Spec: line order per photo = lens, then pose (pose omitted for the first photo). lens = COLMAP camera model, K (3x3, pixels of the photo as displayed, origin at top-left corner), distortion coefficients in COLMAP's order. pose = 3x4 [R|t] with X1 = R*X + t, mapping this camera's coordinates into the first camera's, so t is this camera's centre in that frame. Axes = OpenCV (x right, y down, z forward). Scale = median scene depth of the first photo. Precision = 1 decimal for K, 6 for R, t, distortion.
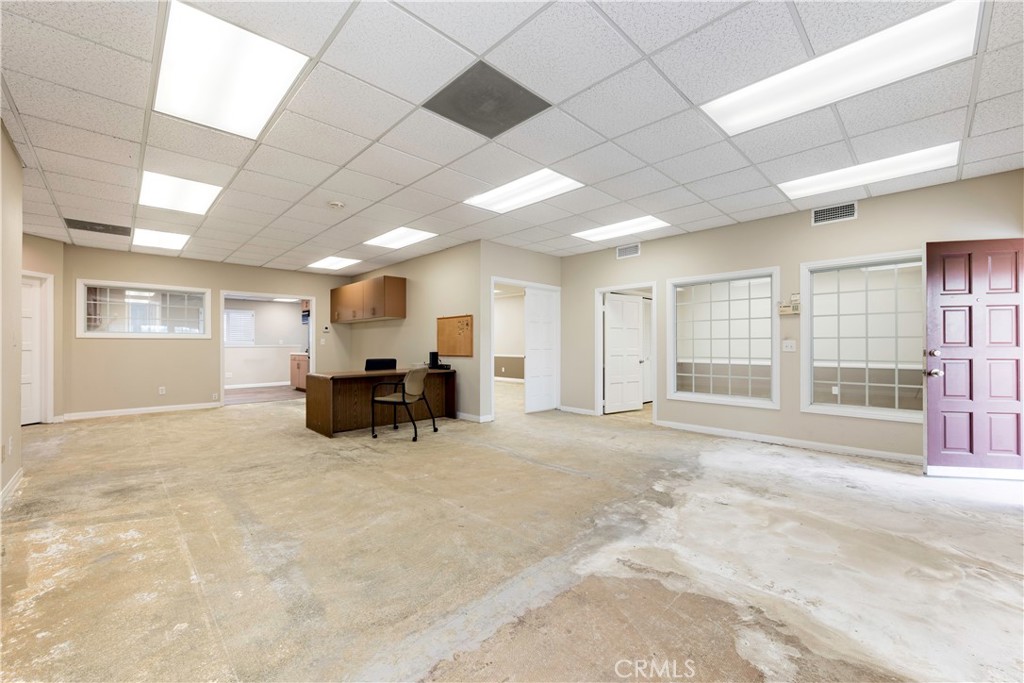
lens RADIAL K [[409.9, 0, 516.2], [0, 409.9, 342.4], [0, 0, 1]] dist [-0.004427, -0.000512]
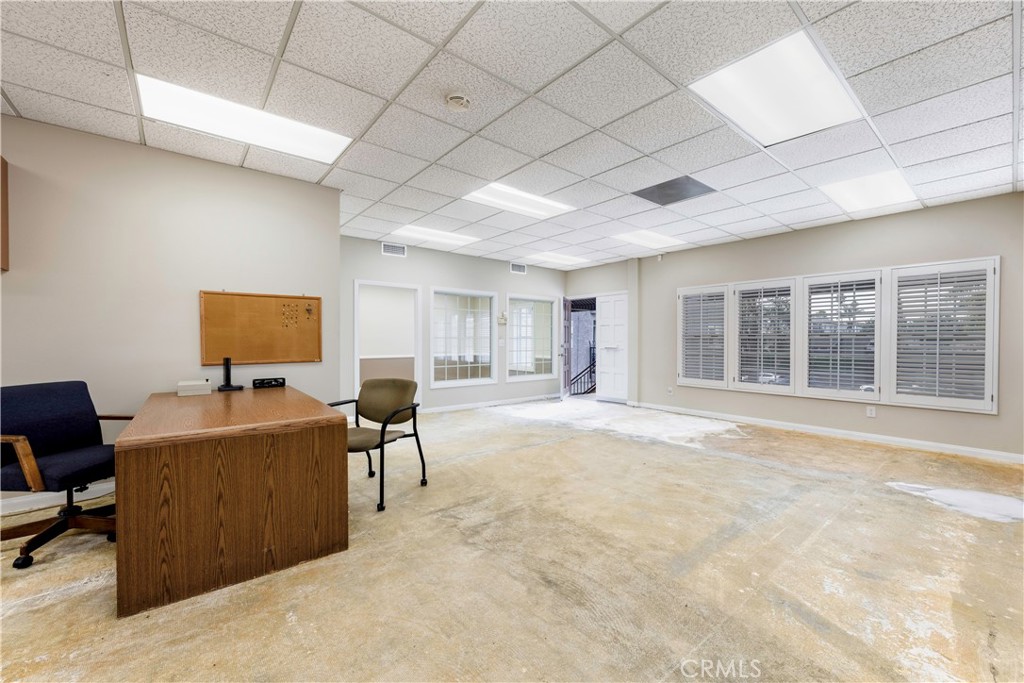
lens RADIAL K [[409.9, 0, 509.0], [0, 409.9, 347.1], [0, 0, 1]] dist [-0.004427, -0.000512]
pose [[0.093443, -0.015833, 0.995499, -1.447307], [-0.010075, 0.999807, 0.016847, -0.004854], [-0.995574, -0.011604, 0.093265, 1.259594]]
